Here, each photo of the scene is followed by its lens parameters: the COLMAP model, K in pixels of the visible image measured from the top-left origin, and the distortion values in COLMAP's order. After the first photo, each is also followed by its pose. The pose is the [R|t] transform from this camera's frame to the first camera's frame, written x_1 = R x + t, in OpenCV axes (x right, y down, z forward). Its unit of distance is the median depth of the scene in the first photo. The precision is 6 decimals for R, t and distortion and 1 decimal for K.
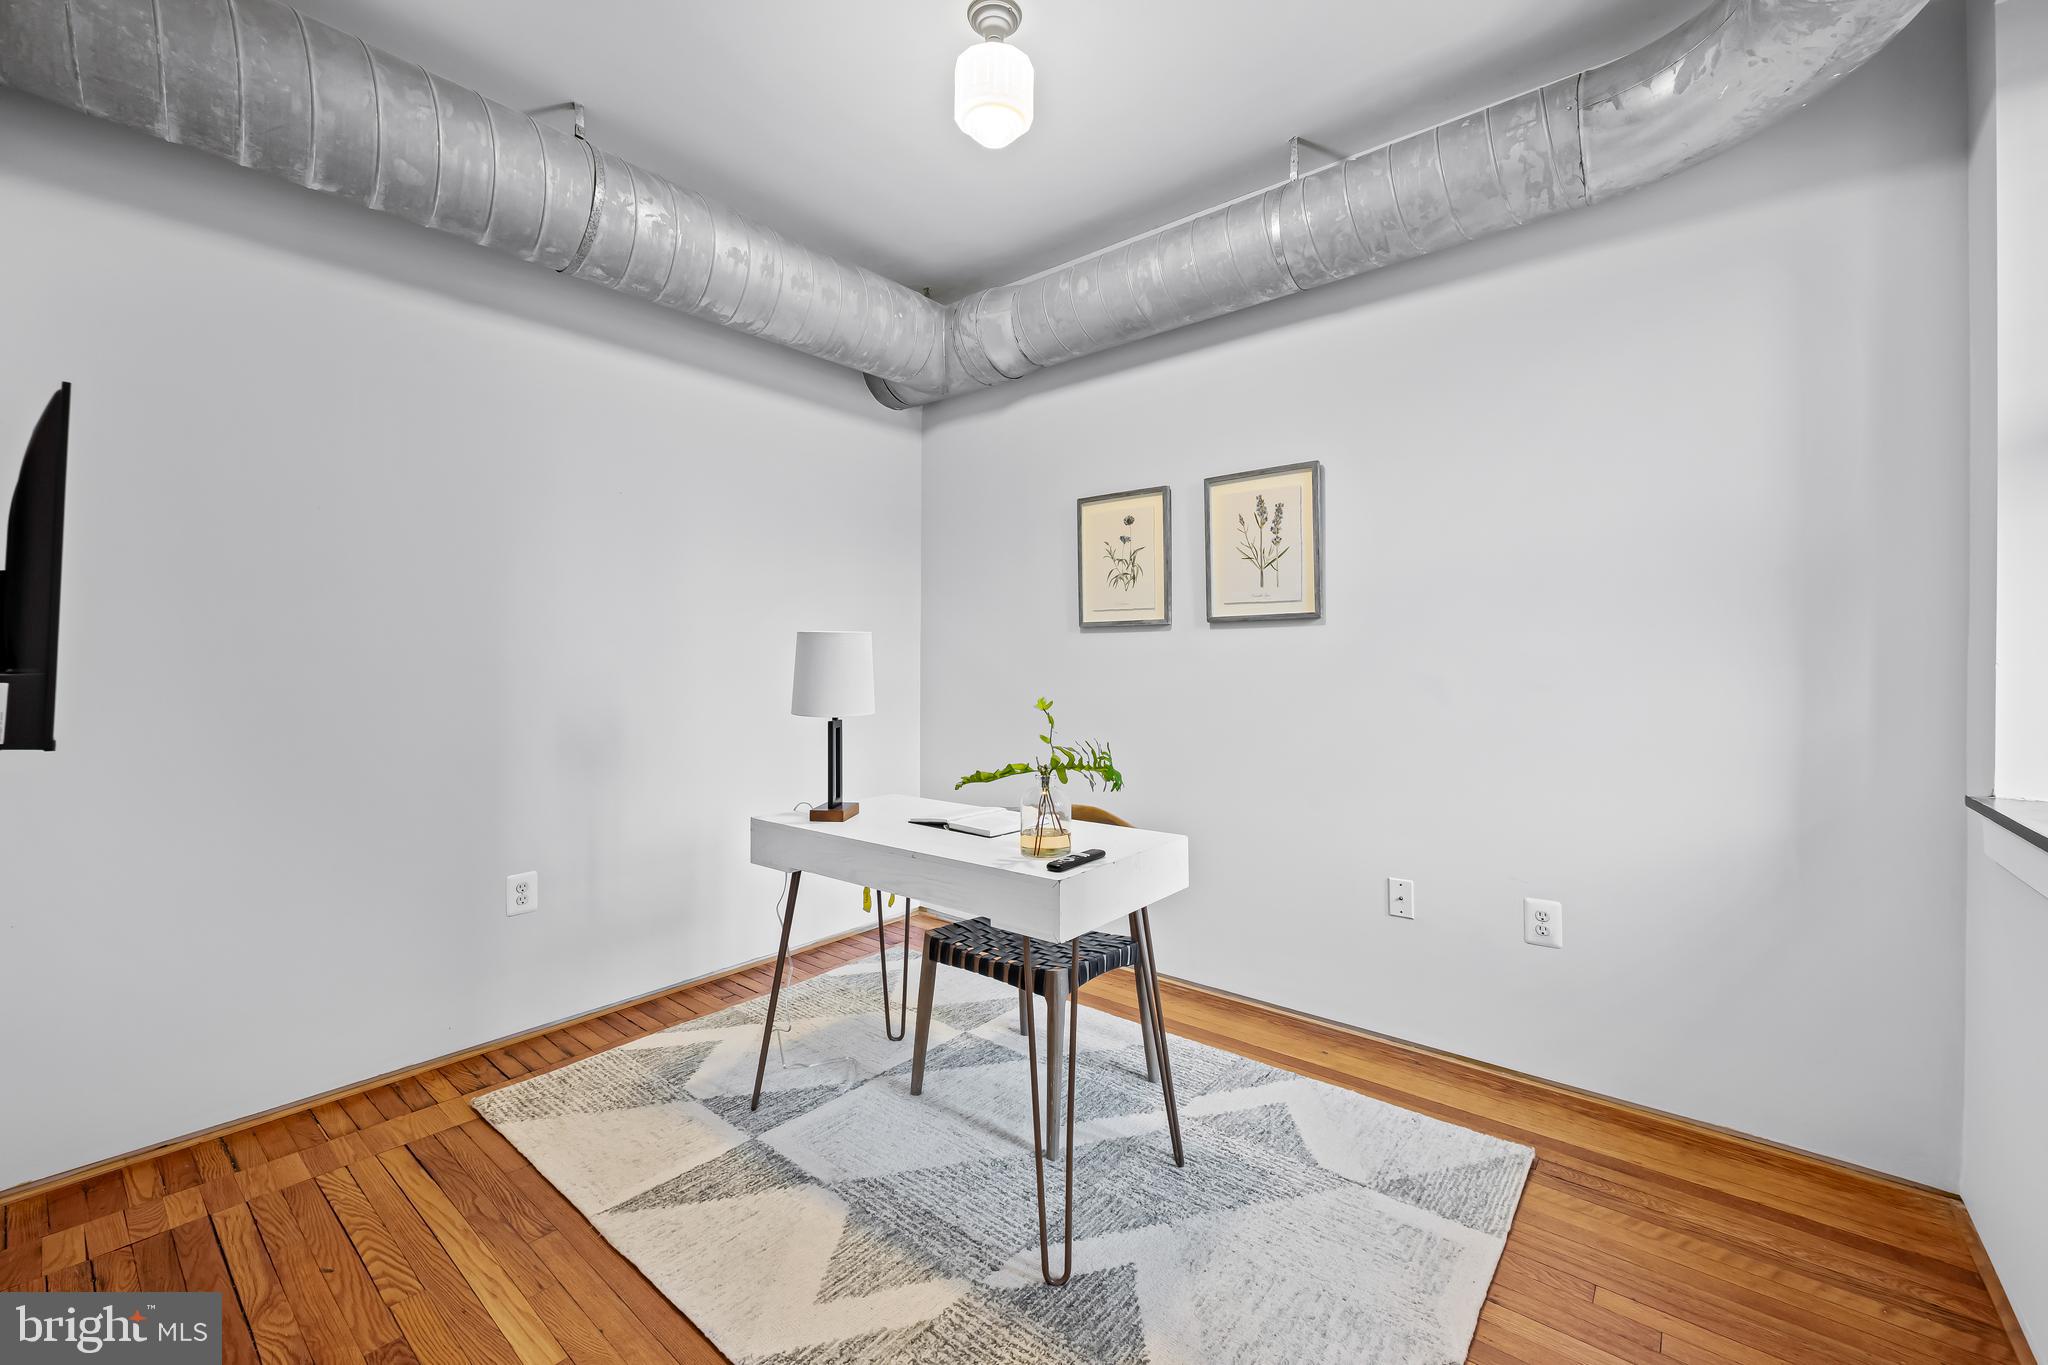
lens RADIAL K [[844.3, 0, 1022.0], [0, 844.3, 643.9], [0, 0, 1]] dist [-0.000849, -0.000204]
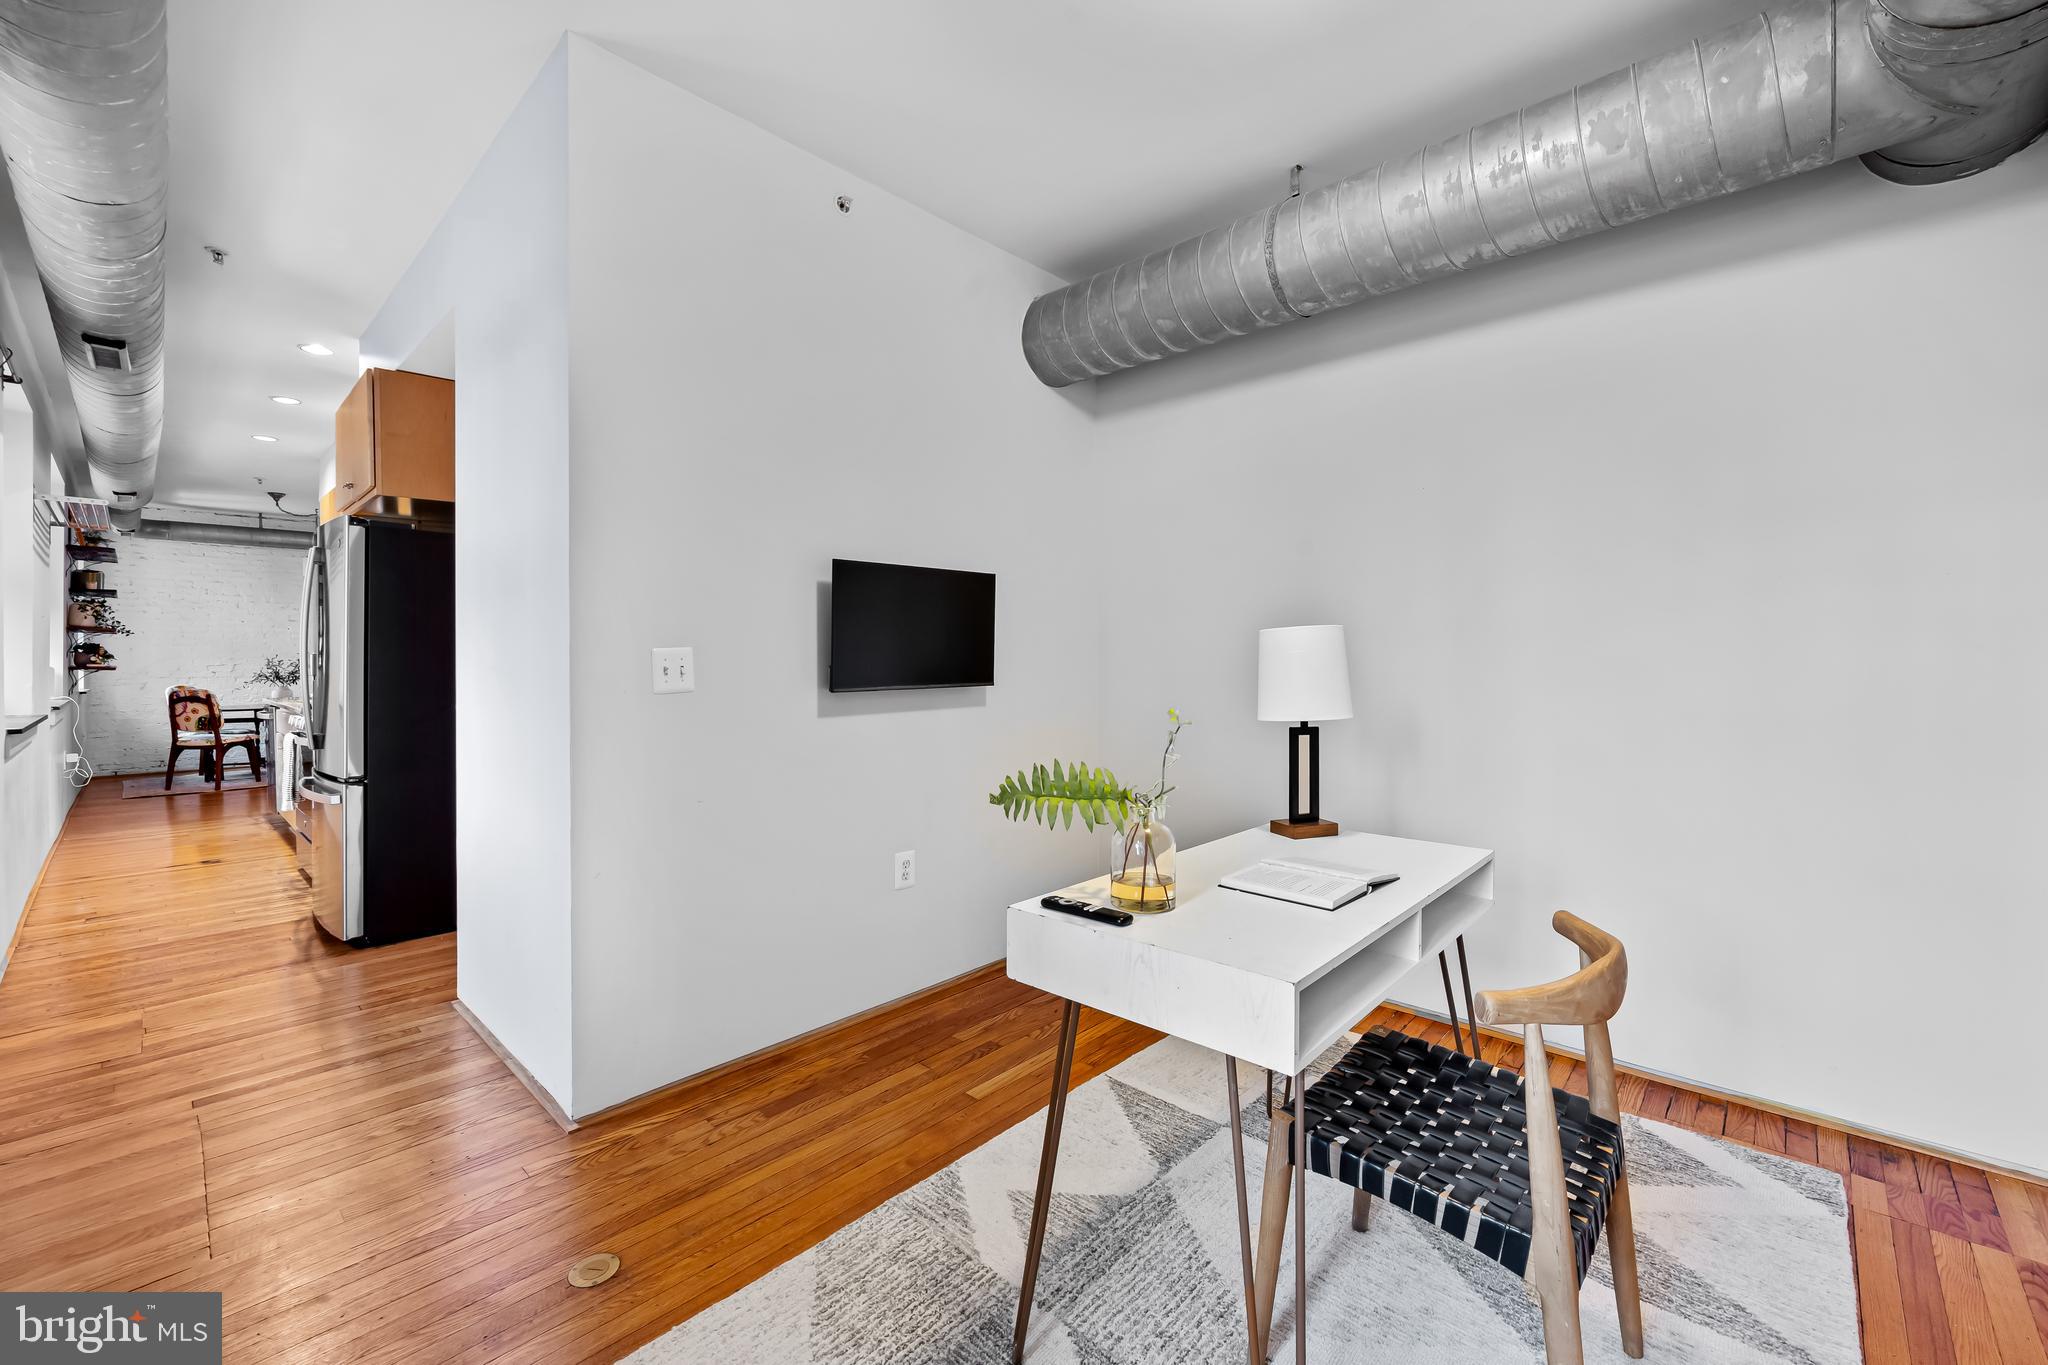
lens RADIAL K [[834.7, 0, 1029.7], [0, 834.7, 661.3], [0, 0, 1]] dist [0.000215, 0.000317]
pose [[-0.043514, 0.009324, -0.999009, 0.666819], [0.018603, 0.999791, 0.008521, 0.002194], [0.998880, -0.018214, -0.043679, 0.765468]]
